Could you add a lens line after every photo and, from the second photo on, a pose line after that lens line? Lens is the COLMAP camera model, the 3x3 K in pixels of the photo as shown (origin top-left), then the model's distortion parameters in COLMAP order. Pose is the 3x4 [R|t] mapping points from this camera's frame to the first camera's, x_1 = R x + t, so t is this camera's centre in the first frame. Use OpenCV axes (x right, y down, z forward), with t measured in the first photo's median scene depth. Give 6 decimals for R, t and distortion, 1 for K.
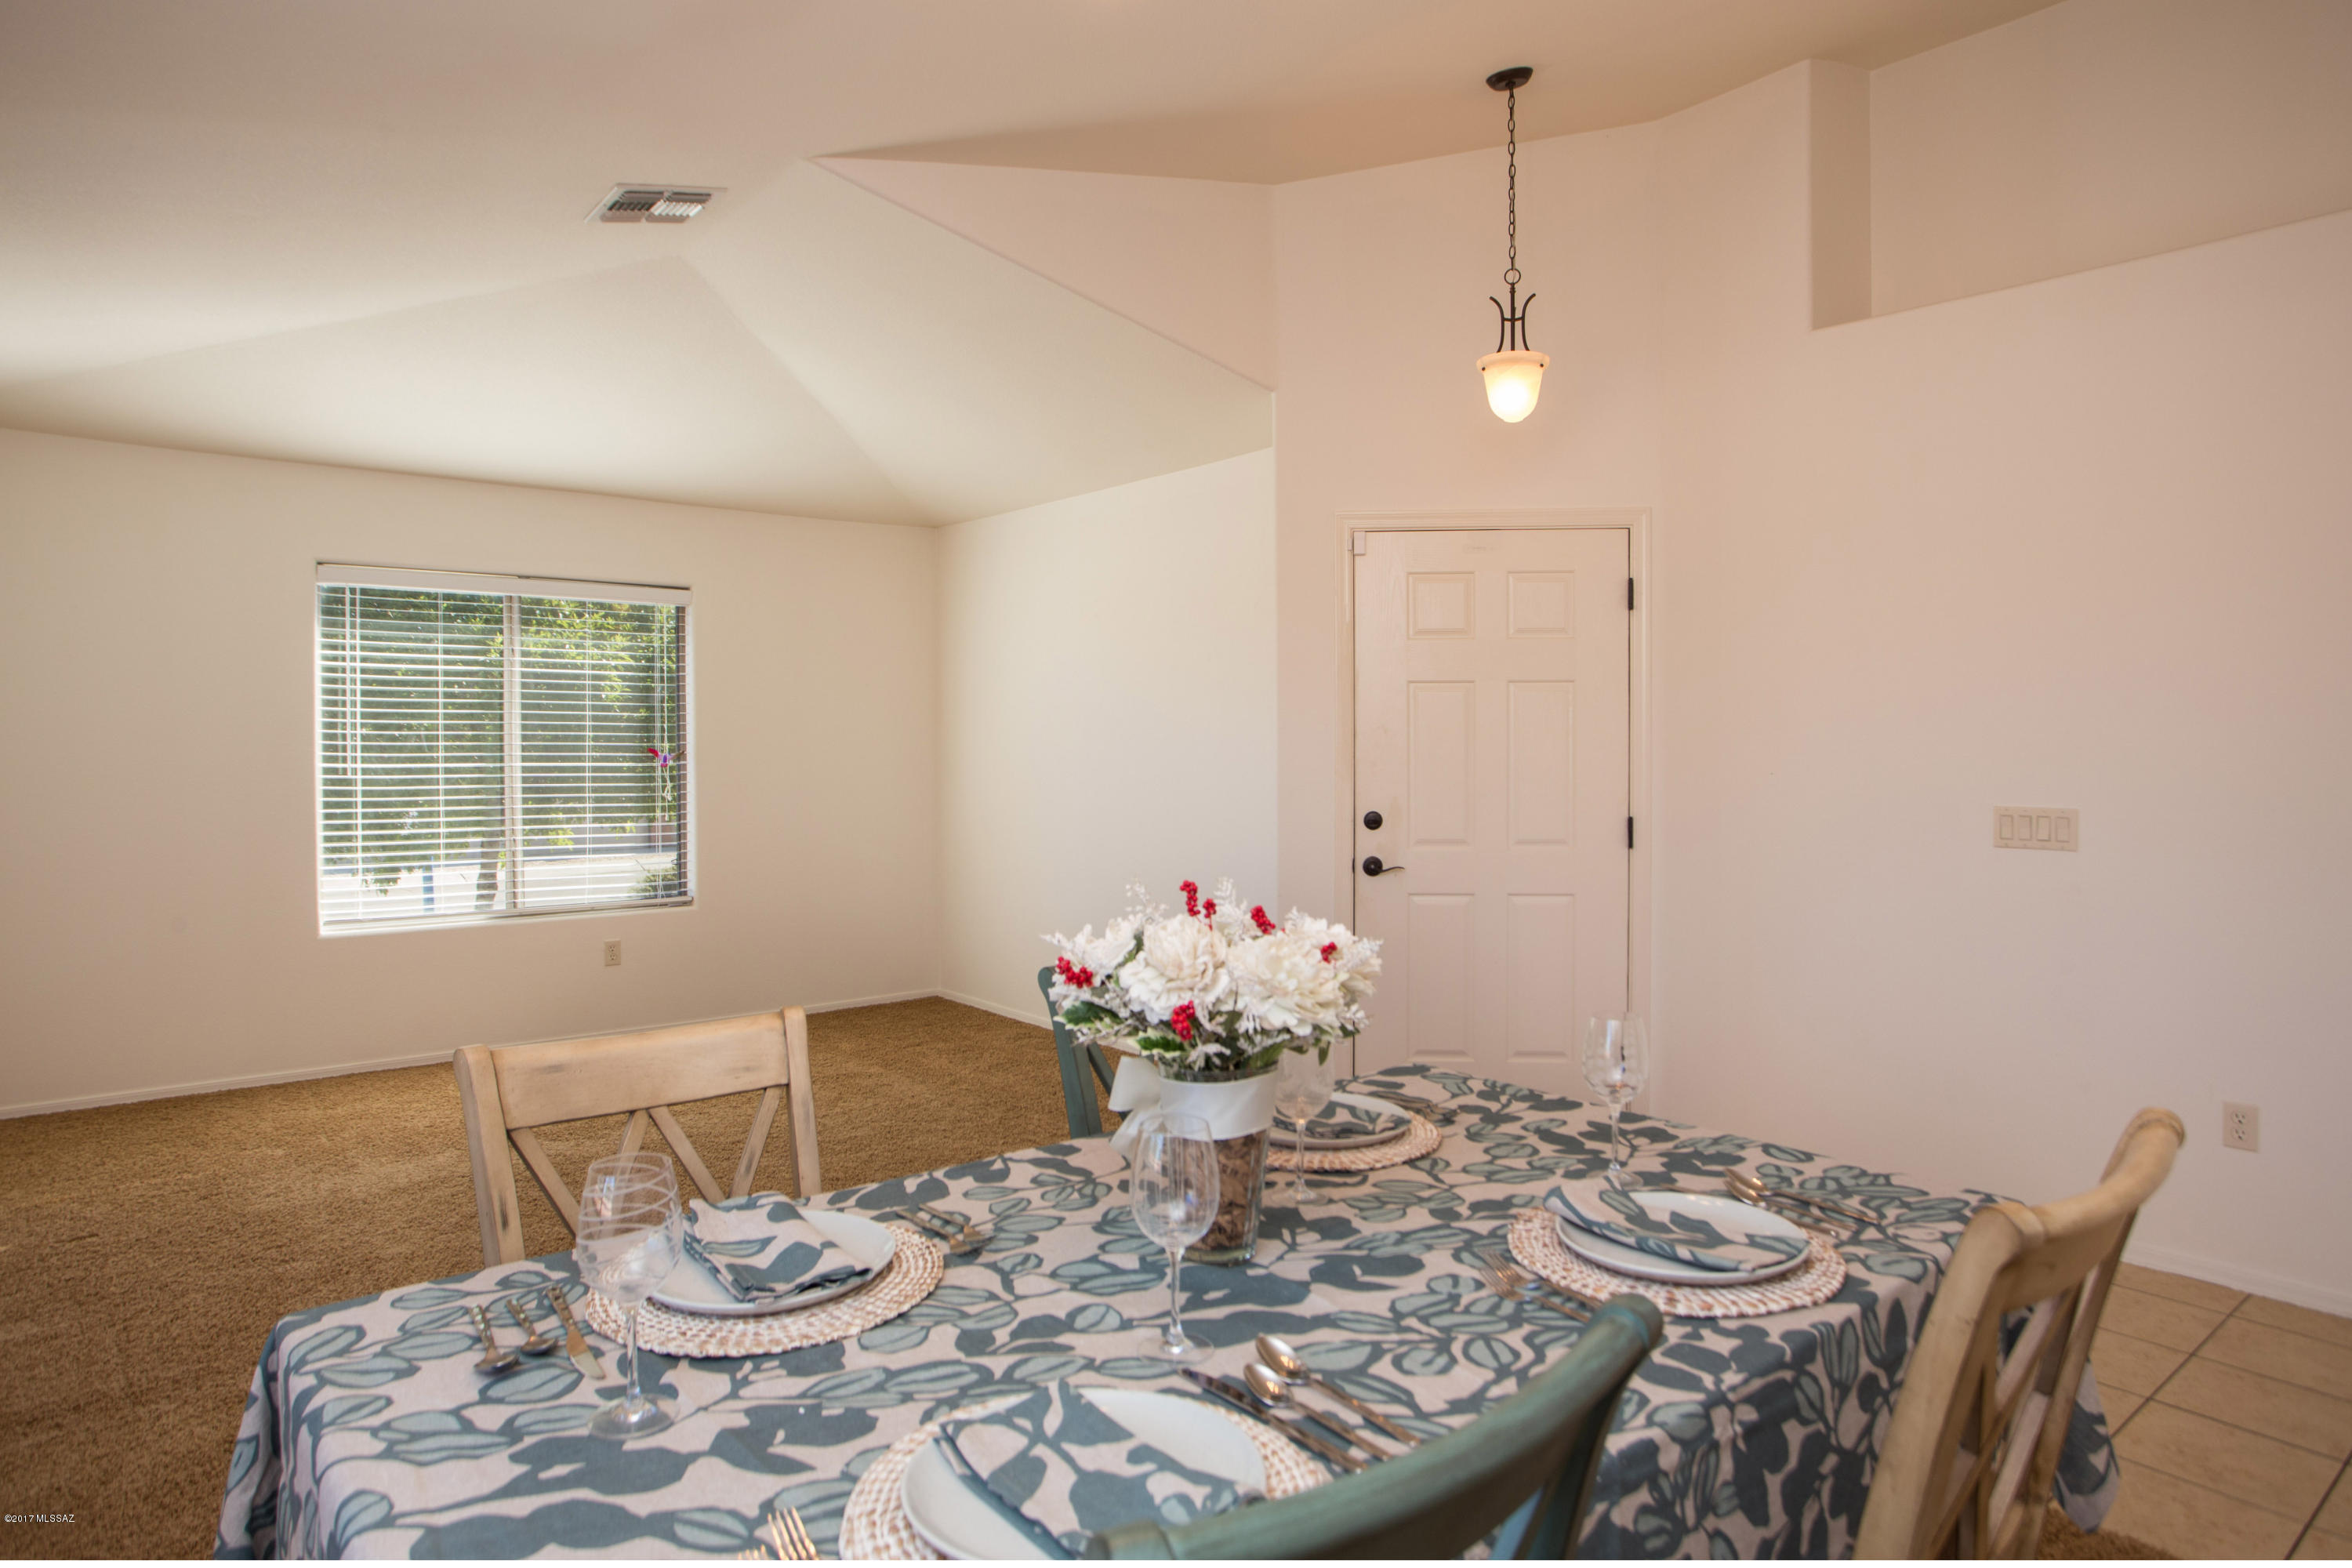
lens RADIAL K [[1412.1, 0, 1178.7], [0, 1412.1, 791.3], [0, 0, 1]] dist [-0.007042, -0.000468]
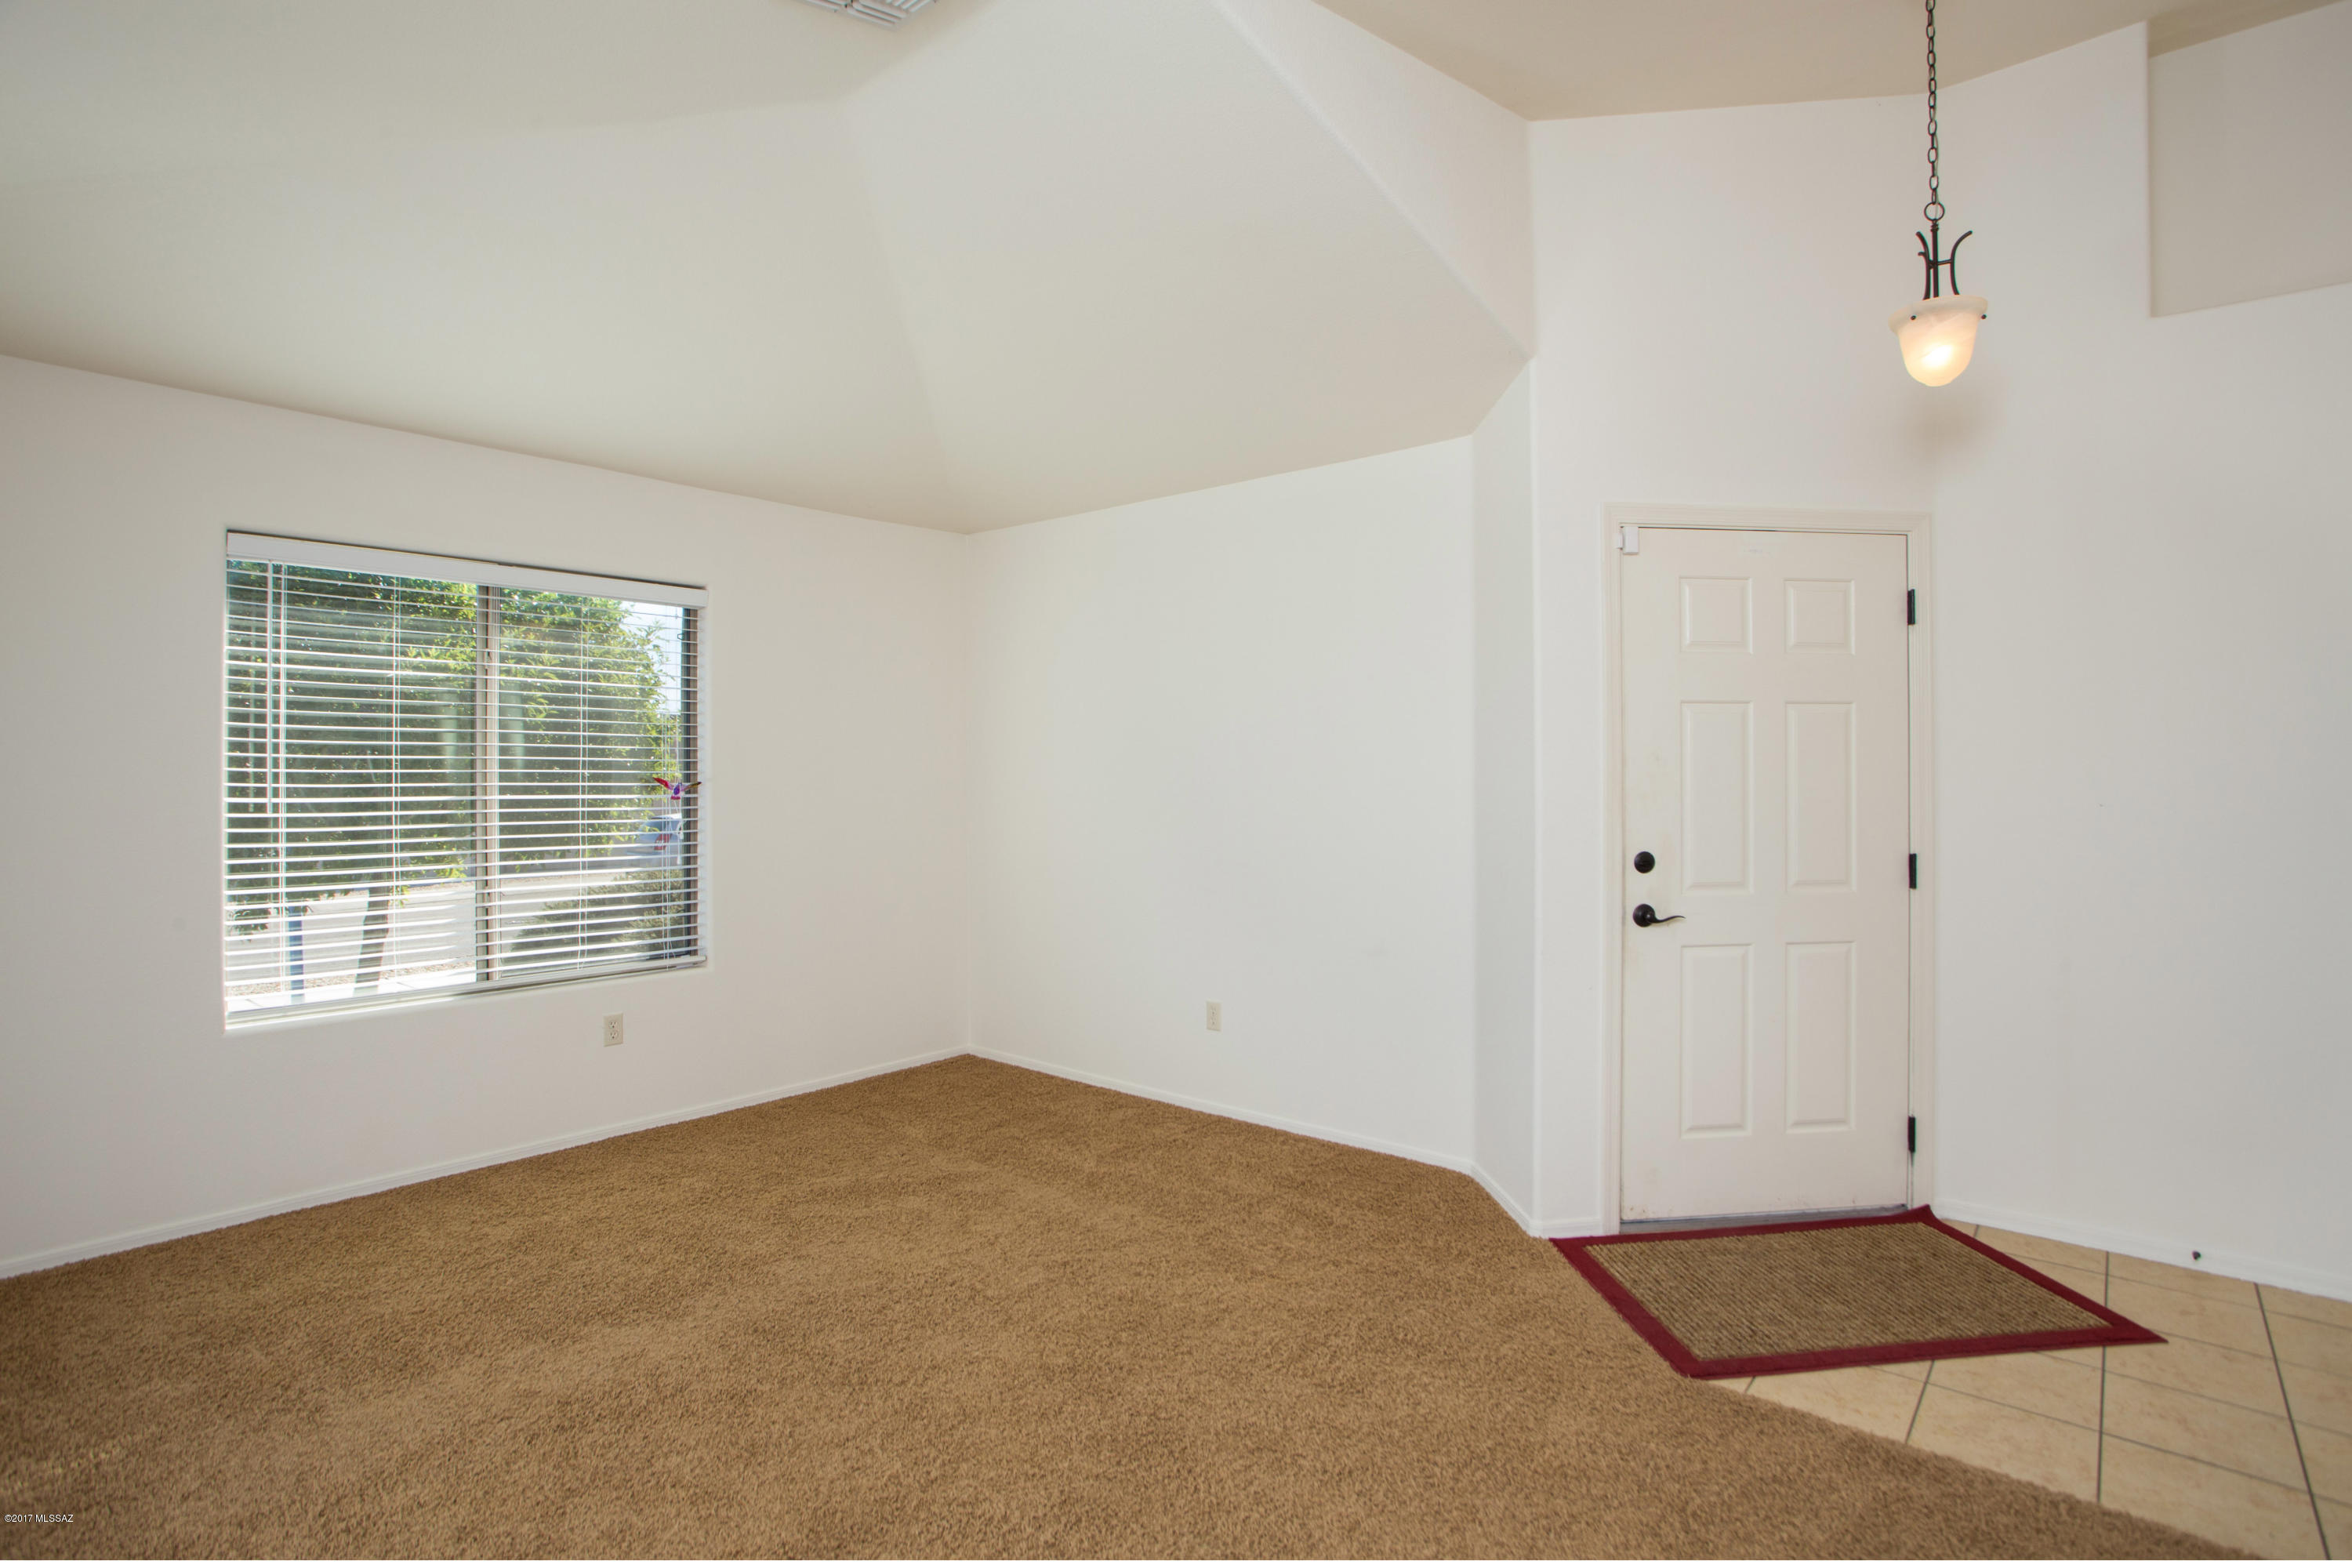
lens RADIAL K [[1189.5, 0, 1168.8], [0, 1189.5, 770.9], [0, 0, 1]] dist [-0.002938, 0.000067]
pose [[0.981767, 0.001259, 0.190084, -0.238124], [0.005208, 0.999425, -0.033516, -0.010201], [-0.190016, 0.033895, 0.981196, 0.288421]]
